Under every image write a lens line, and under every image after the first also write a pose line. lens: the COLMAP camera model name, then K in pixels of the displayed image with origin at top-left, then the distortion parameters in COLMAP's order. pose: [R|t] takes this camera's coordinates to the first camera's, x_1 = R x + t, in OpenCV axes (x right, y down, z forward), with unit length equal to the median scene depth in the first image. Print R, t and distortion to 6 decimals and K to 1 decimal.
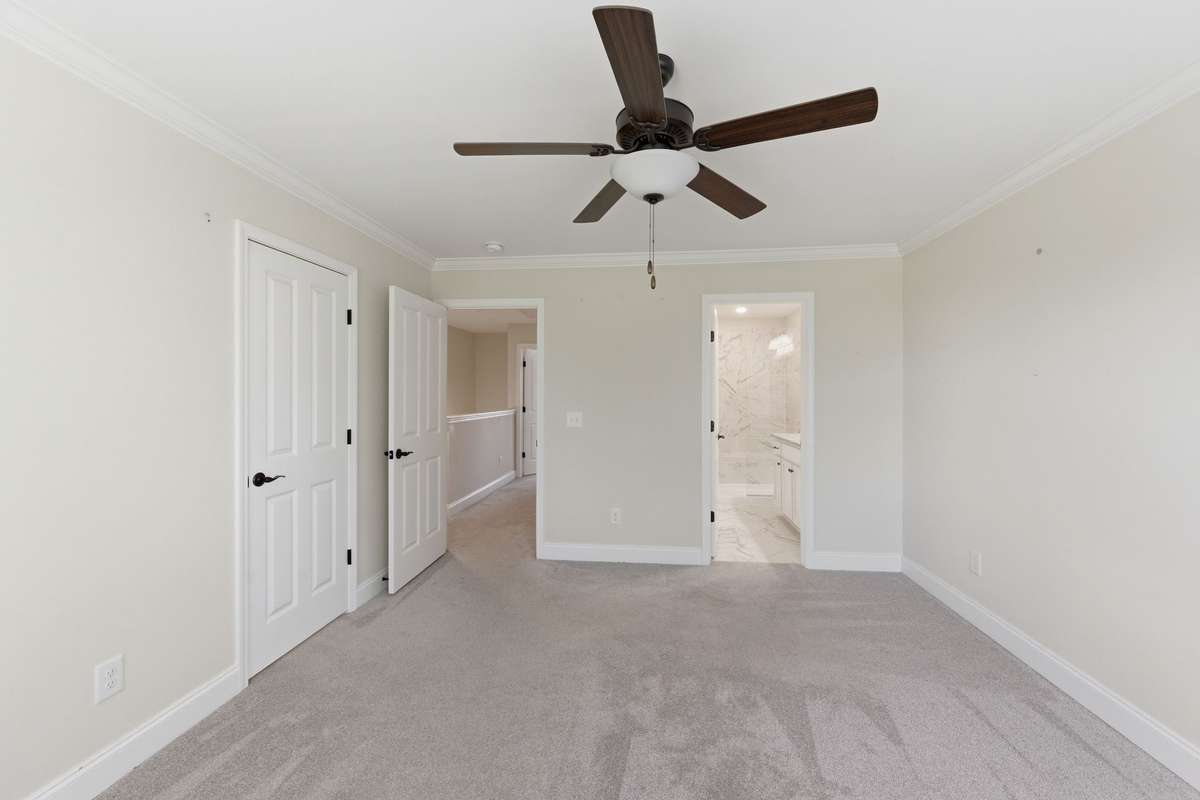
lens RADIAL K [[507.0, 0, 597.7], [0, 507.0, 386.0], [0, 0, 1]] dist [-0.001200, -0.000262]
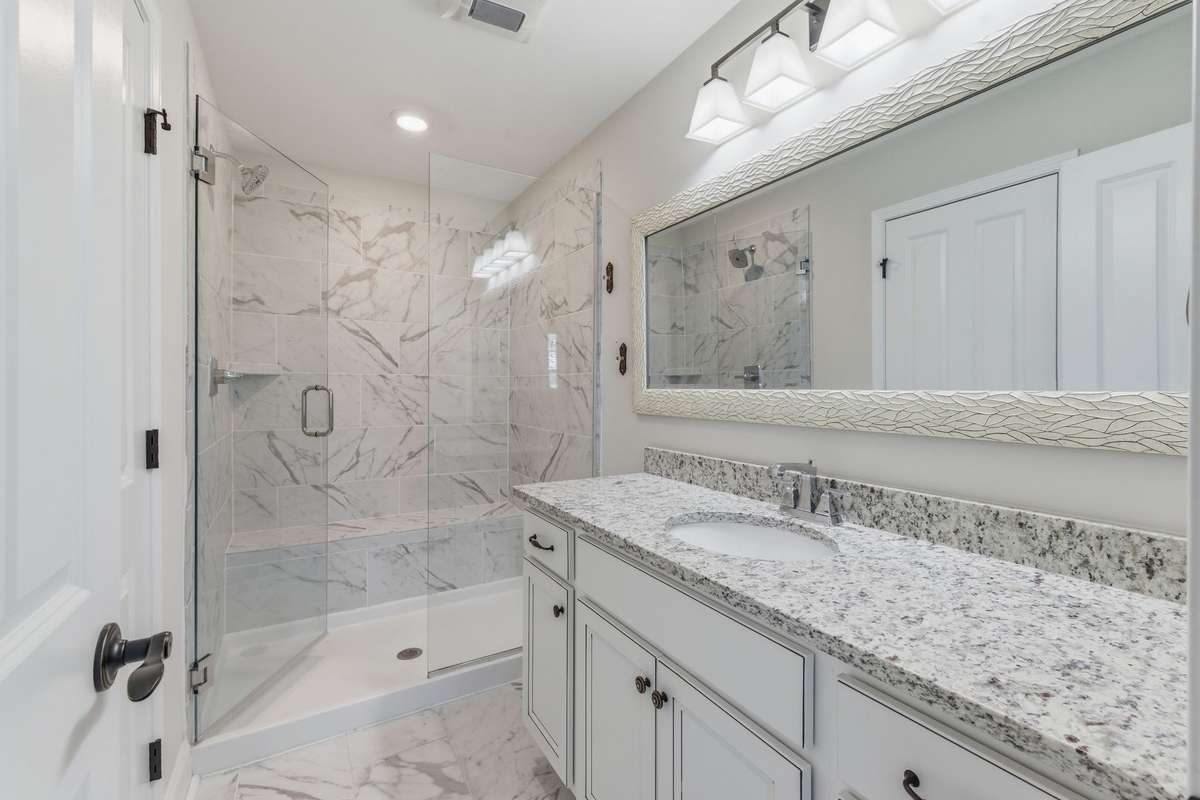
lens RADIAL K [[507.0, 0, 597.7], [0, 507.0, 386.0], [0, 0, 1]] dist [-0.001200, -0.000262]
pose [[0.802413, -0.001571, 0.596767, 0.162290], [-0.007602, 0.999888, 0.012854, 0.022464], [-0.596721, -0.014851, 0.802311, 0.589984]]
